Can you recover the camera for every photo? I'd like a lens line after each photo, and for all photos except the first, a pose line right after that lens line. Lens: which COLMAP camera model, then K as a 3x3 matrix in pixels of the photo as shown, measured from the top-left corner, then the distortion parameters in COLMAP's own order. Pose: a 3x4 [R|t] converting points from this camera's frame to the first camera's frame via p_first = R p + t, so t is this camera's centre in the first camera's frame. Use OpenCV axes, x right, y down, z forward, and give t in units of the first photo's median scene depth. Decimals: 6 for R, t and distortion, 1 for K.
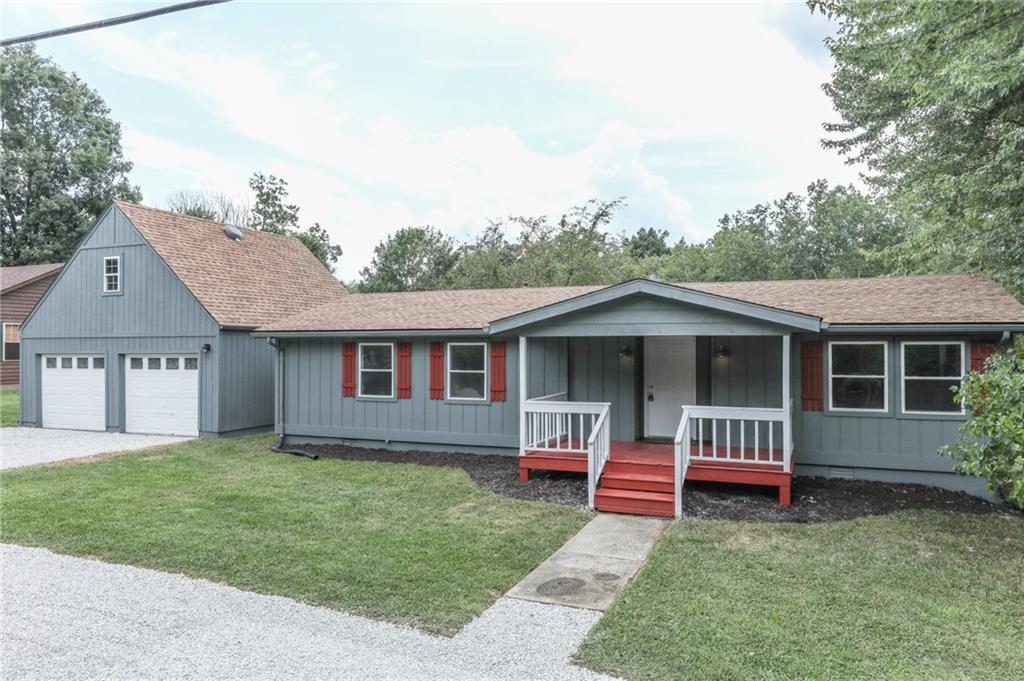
lens RADIAL K [[702.1, 0, 512.0], [0, 702.1, 340.5], [0, 0, 1]] dist [0.013501, -0.000525]
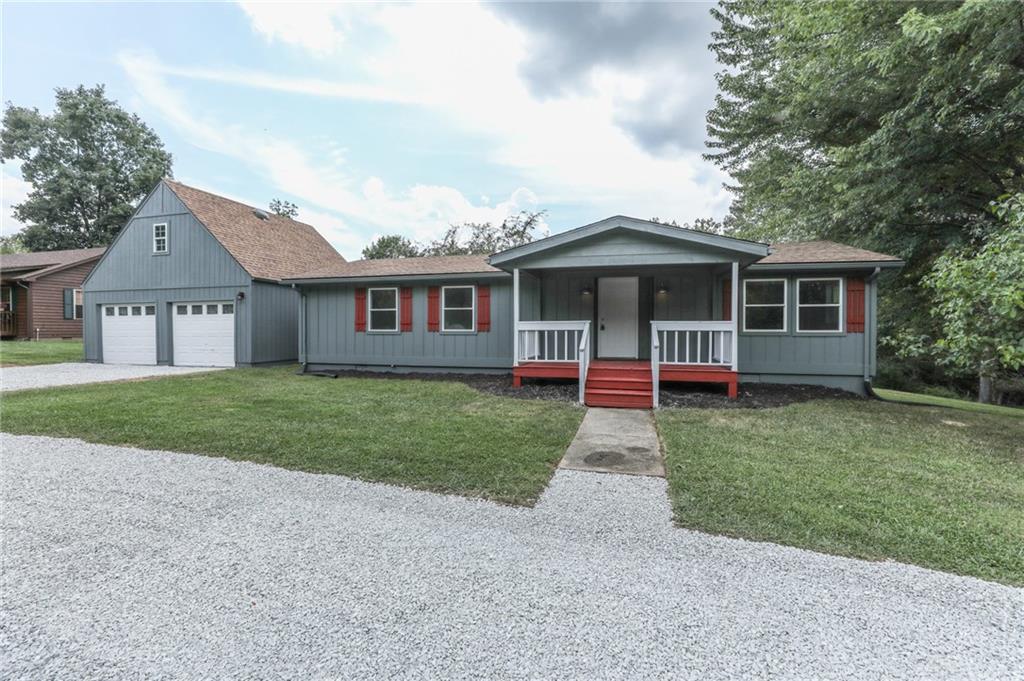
lens RADIAL K [[465.1, 0, 508.6], [0, 465.1, 333.0], [0, 0, 1]] dist [-0.029313, 0.012625]
pose [[0.992624, 0.000077, 0.121230, -0.085321], [-0.002490, 0.999802, 0.019749, 0.080221], [-0.121204, -0.019905, 0.992428, 0.179234]]
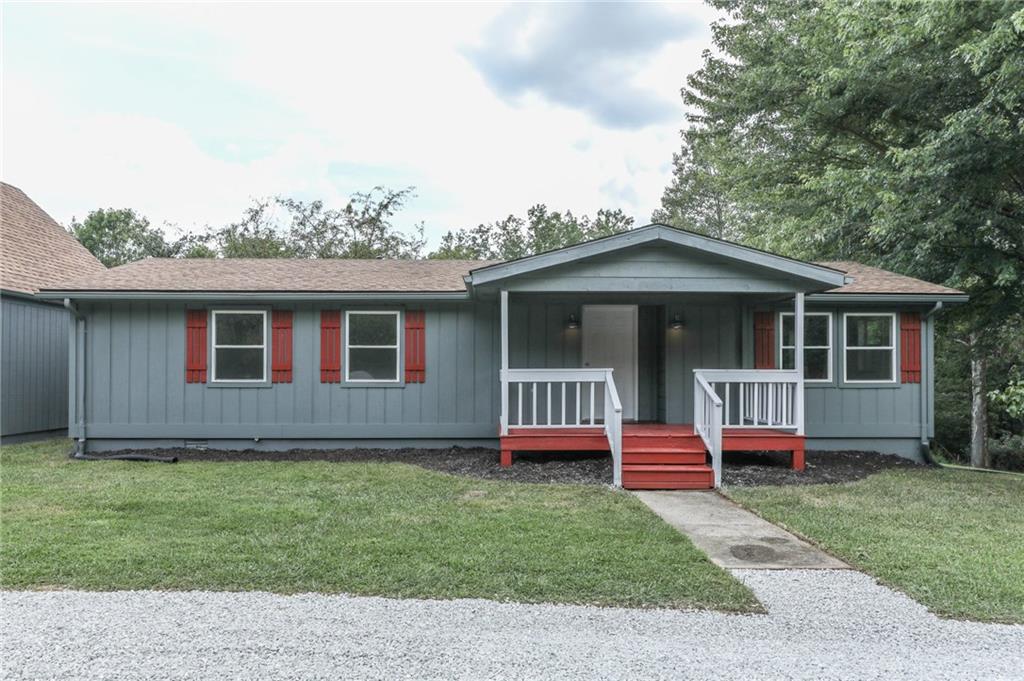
lens RADIAL K [[745.2, 0, 513.0], [0, 745.2, 366.9], [0, 0, 1]] dist [0.010227, 0.002723]
pose [[0.919066, 0.004468, 0.394077, -0.285461], [-0.005681, 0.999982, 0.001910, 0.072920], [-0.394062, -0.003994, 0.919075, 0.172410]]
